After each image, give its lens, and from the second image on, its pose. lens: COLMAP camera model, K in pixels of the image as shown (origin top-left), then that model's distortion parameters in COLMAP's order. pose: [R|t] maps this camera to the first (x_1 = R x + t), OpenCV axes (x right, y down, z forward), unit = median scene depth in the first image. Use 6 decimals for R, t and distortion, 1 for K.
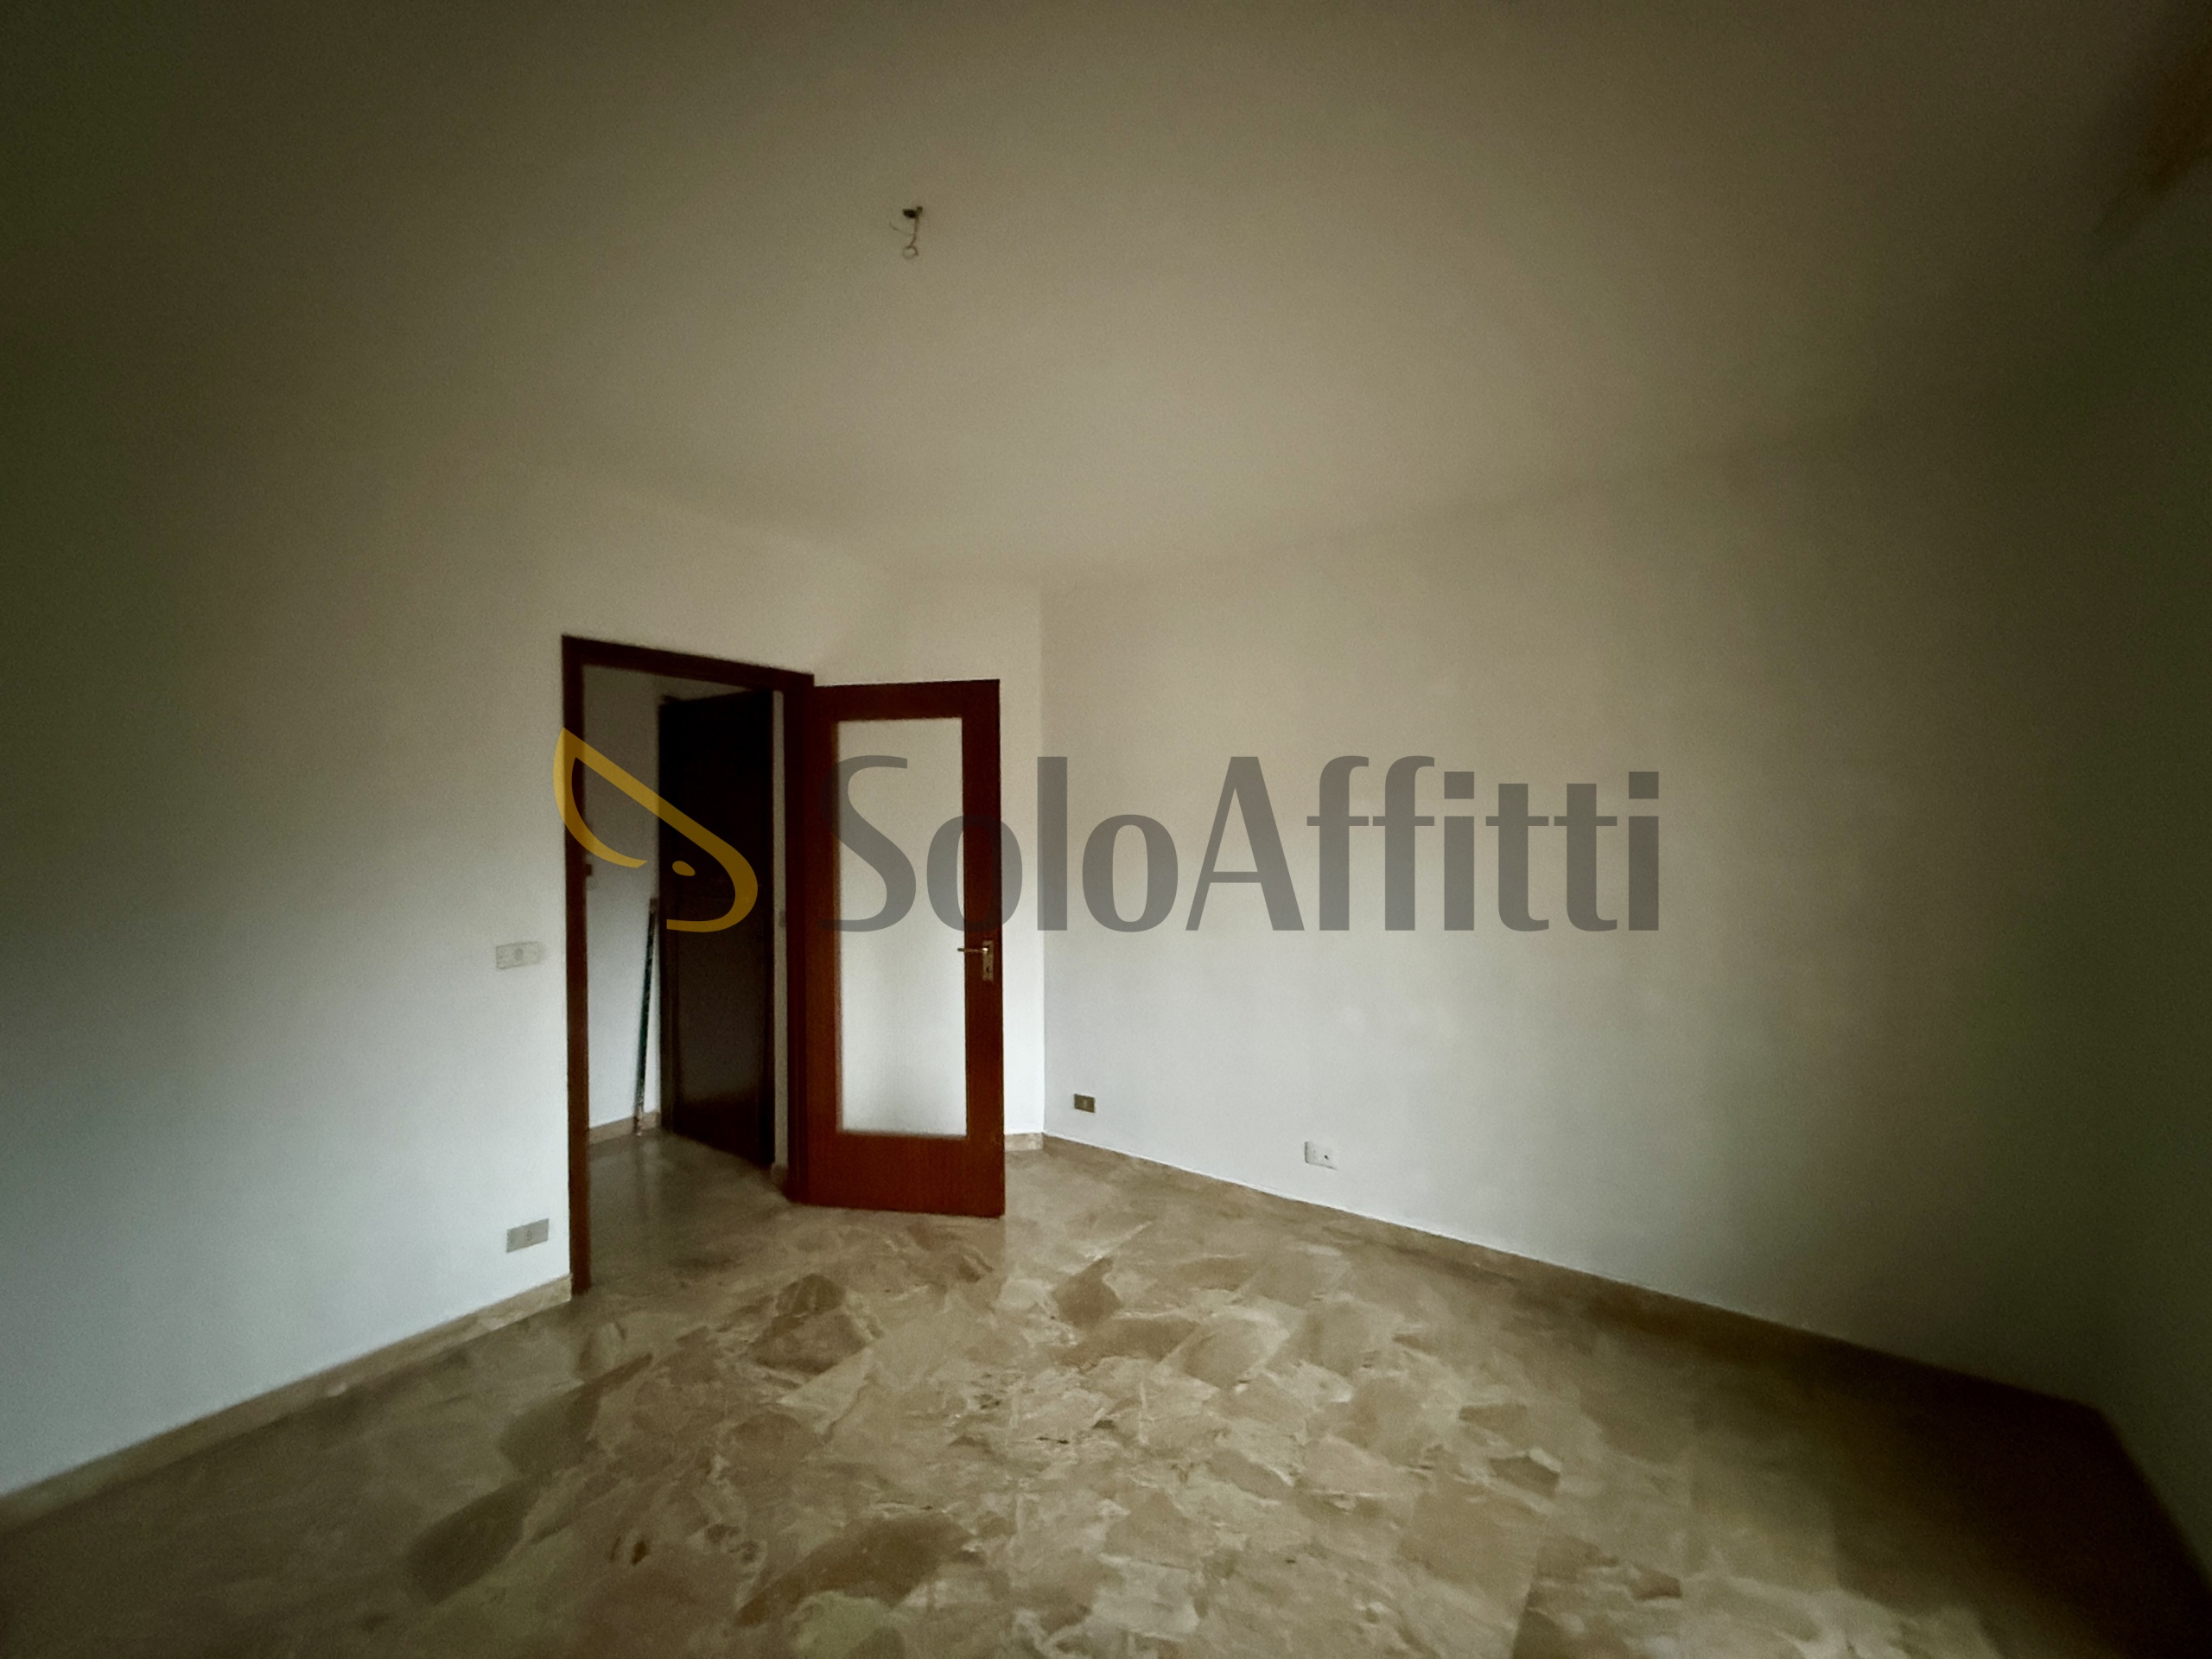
lens RADIAL K [[878.7, 0, 1099.9], [0, 878.7, 830.6], [0, 0, 1]] dist [-0.007532, 0.000173]
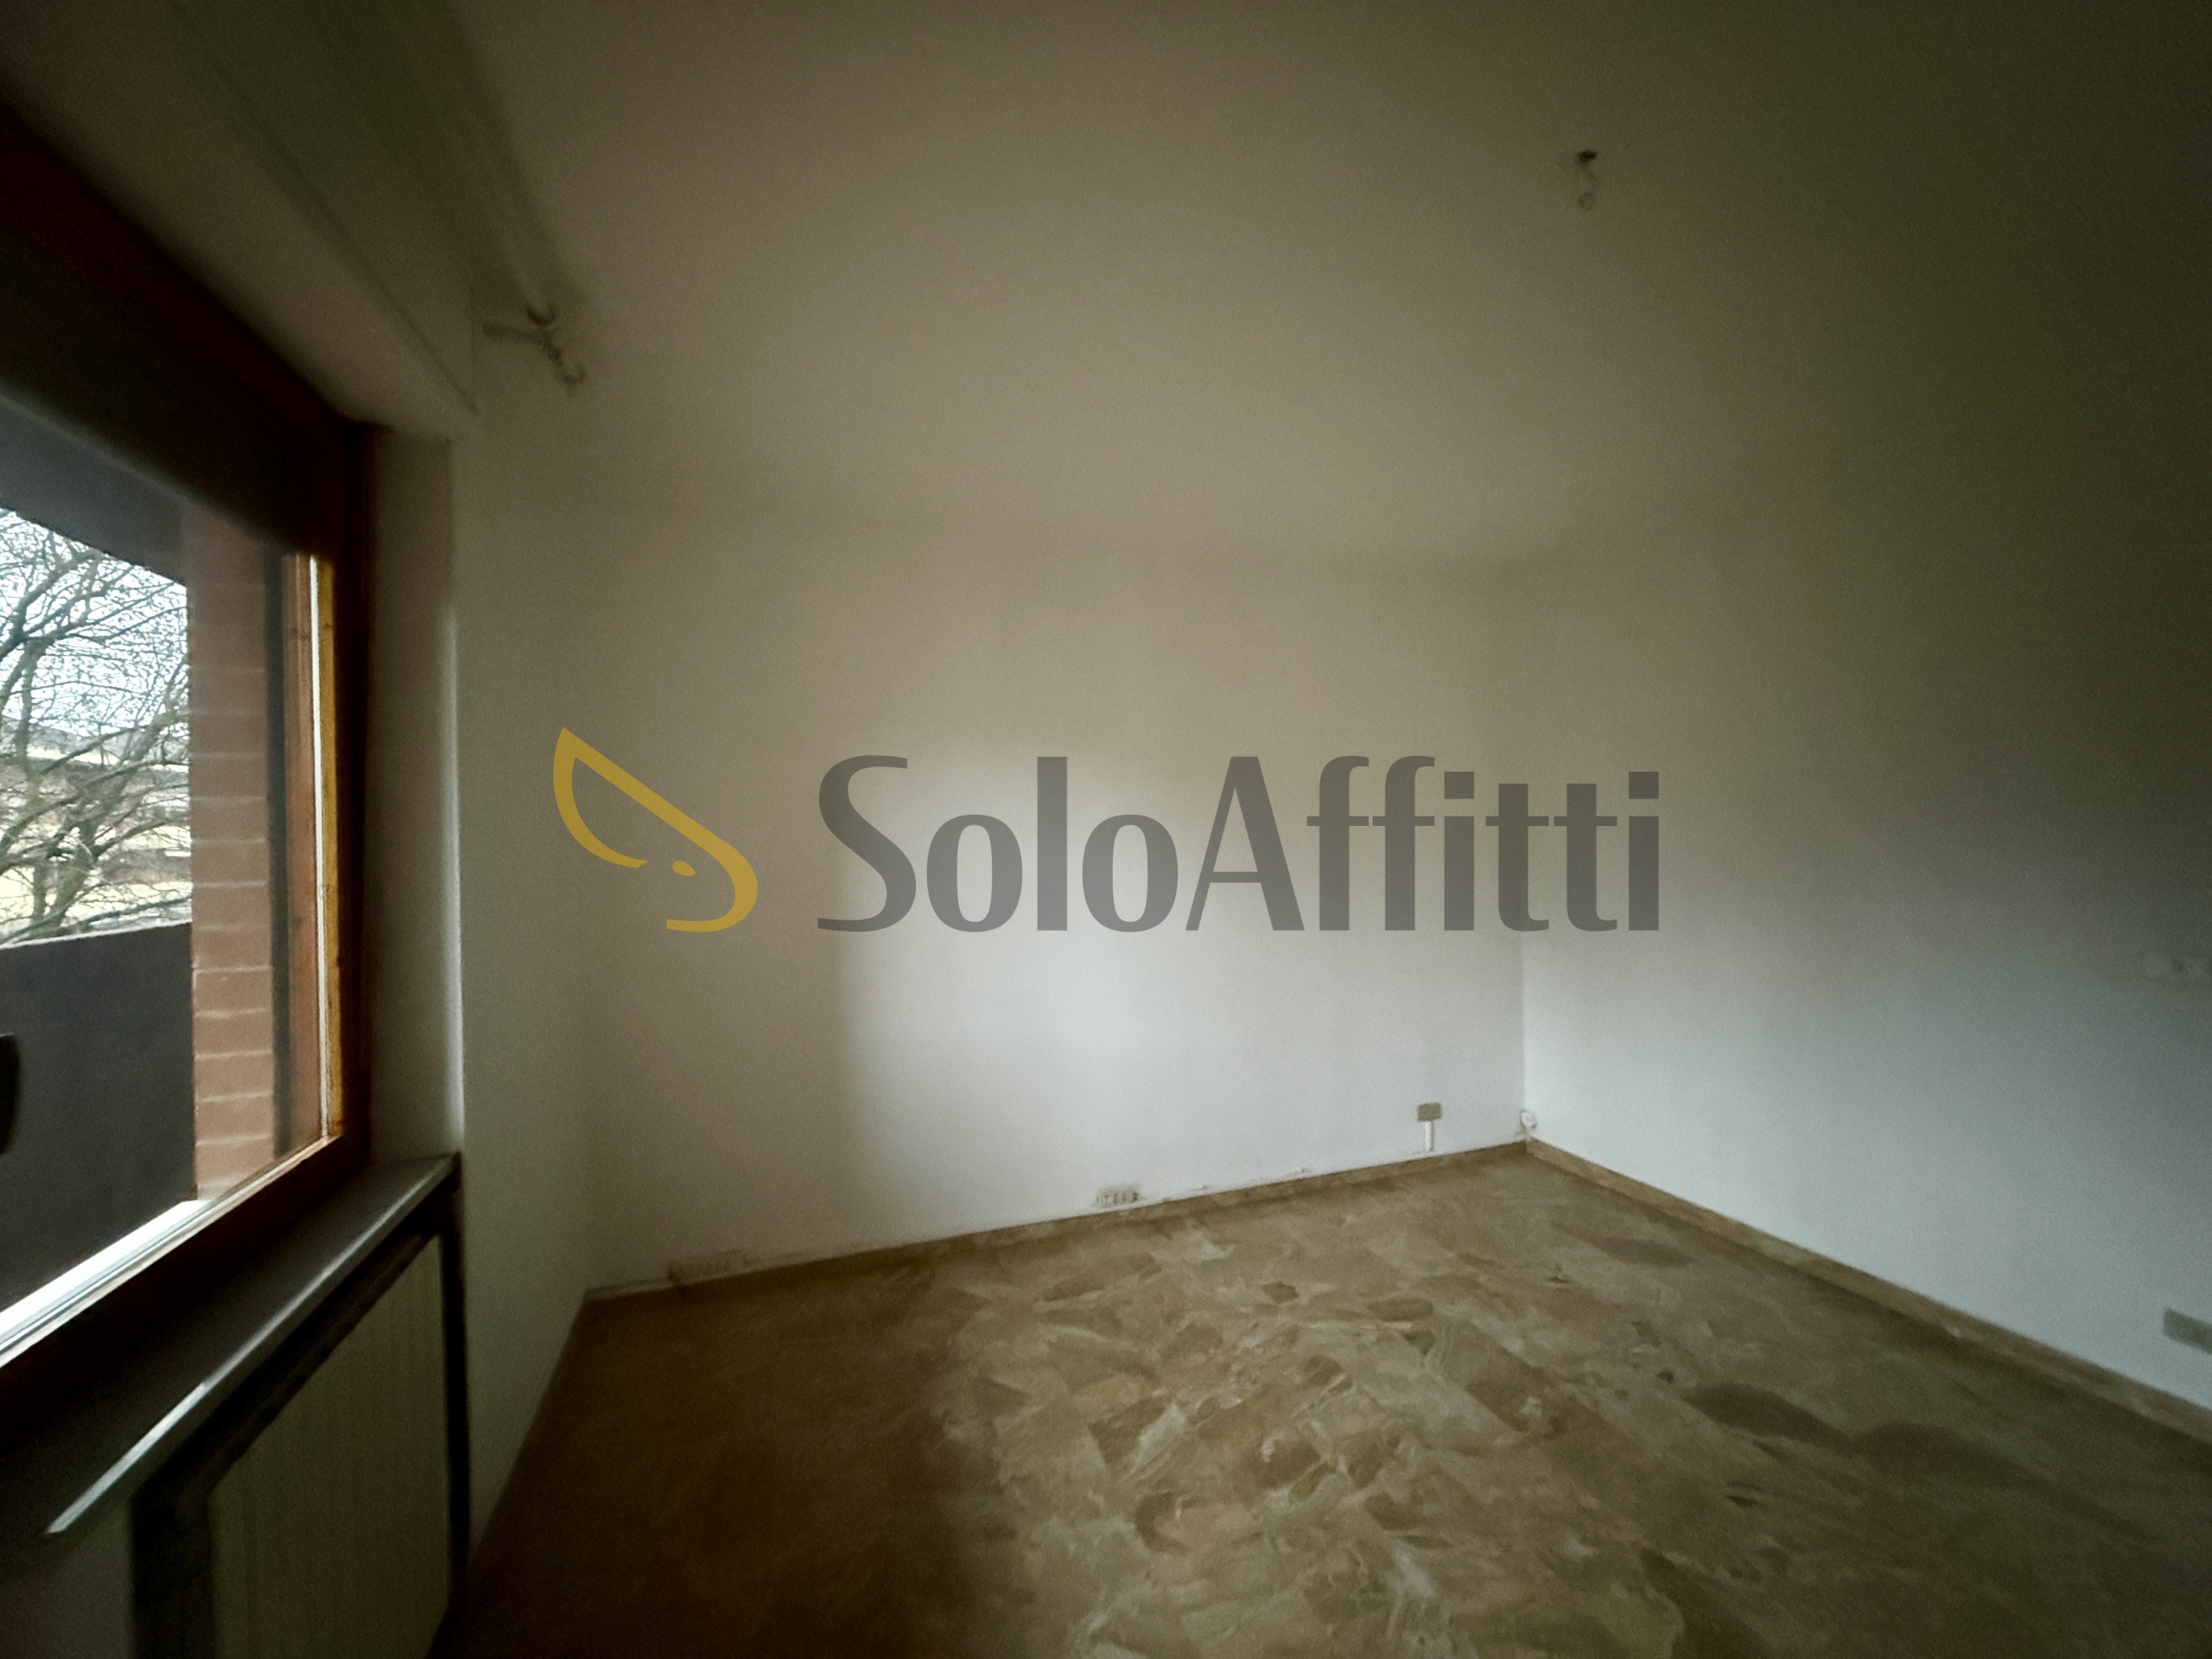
lens RADIAL K [[878.7, 0, 1100.9], [0, 878.7, 826.6], [0, 0, 1]] dist [-0.007532, 0.000173]
pose [[-0.569390, 0.013435, -0.821958, 0.687479], [0.016686, 0.999849, 0.004784, 0.000011], [0.821898, -0.010991, -0.569528, 0.877849]]
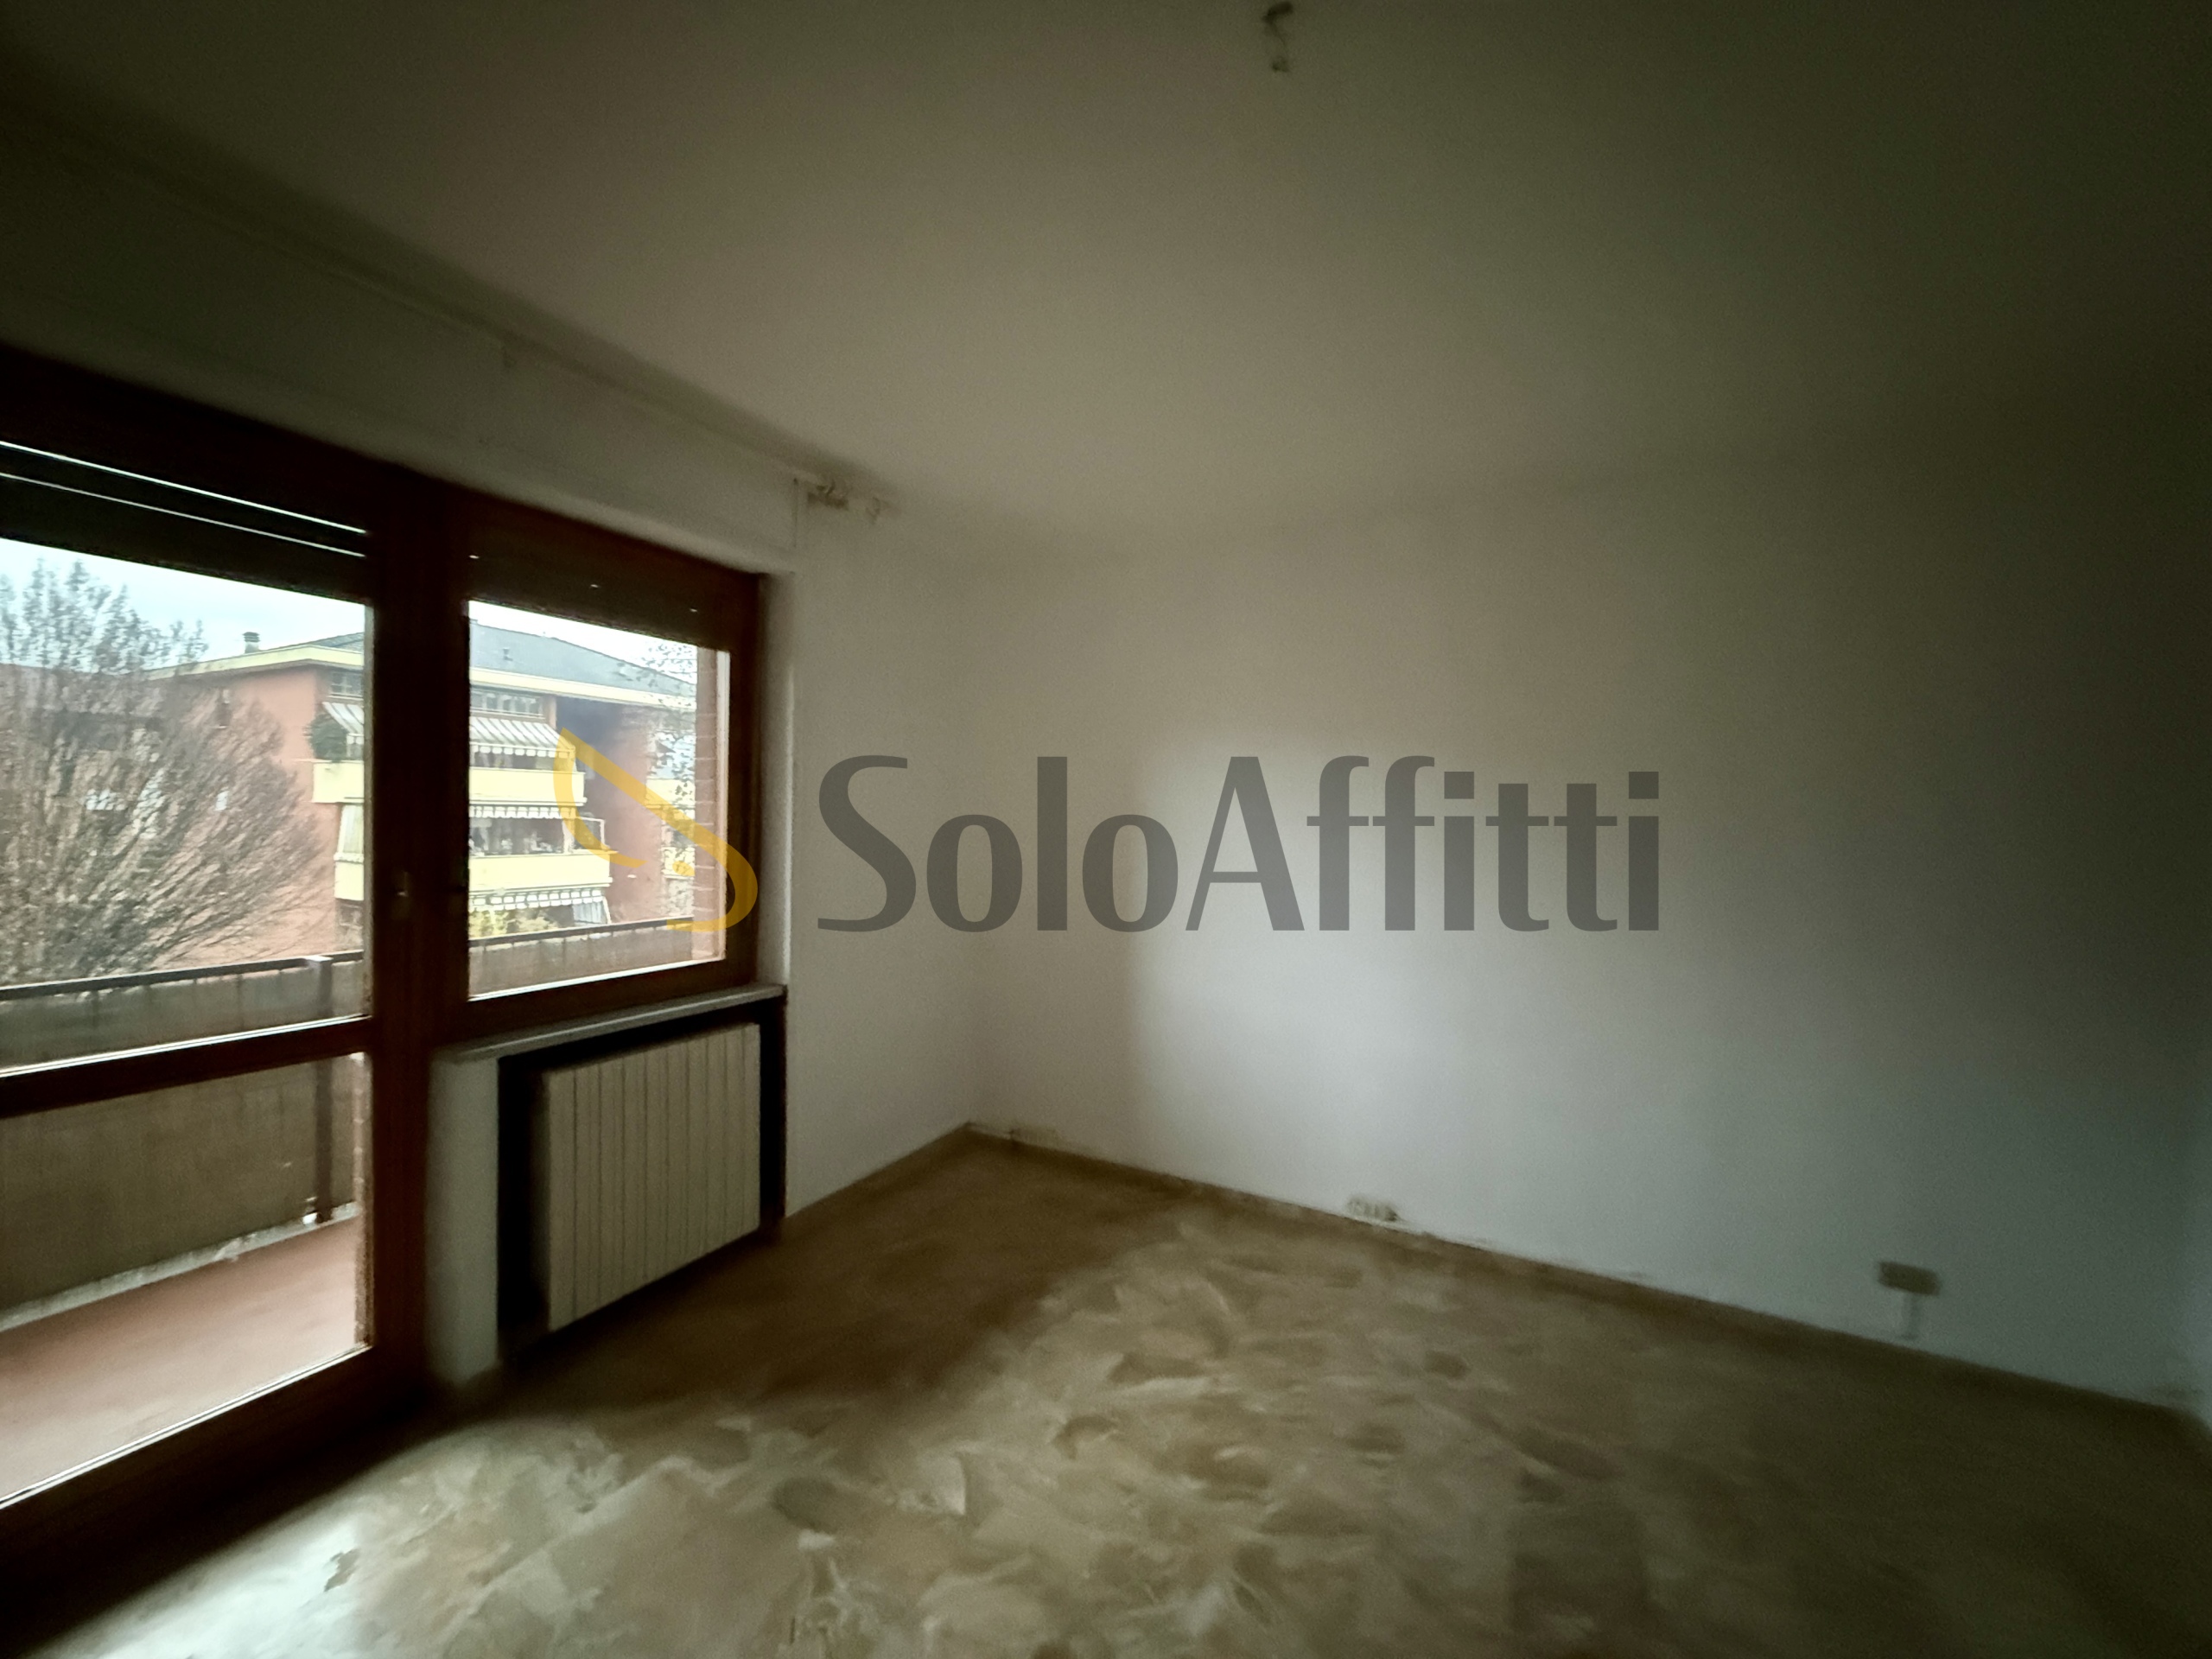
lens RADIAL K [[878.7, 0, 1099.5], [0, 878.7, 818.6], [0, 0, 1]] dist [-0.007532, 0.000173]
pose [[-0.989766, -0.018997, -0.141431, 0.059373], [-0.021452, 0.999644, 0.015859, -0.004752], [0.141079, 0.018731, -0.989821, 1.399346]]
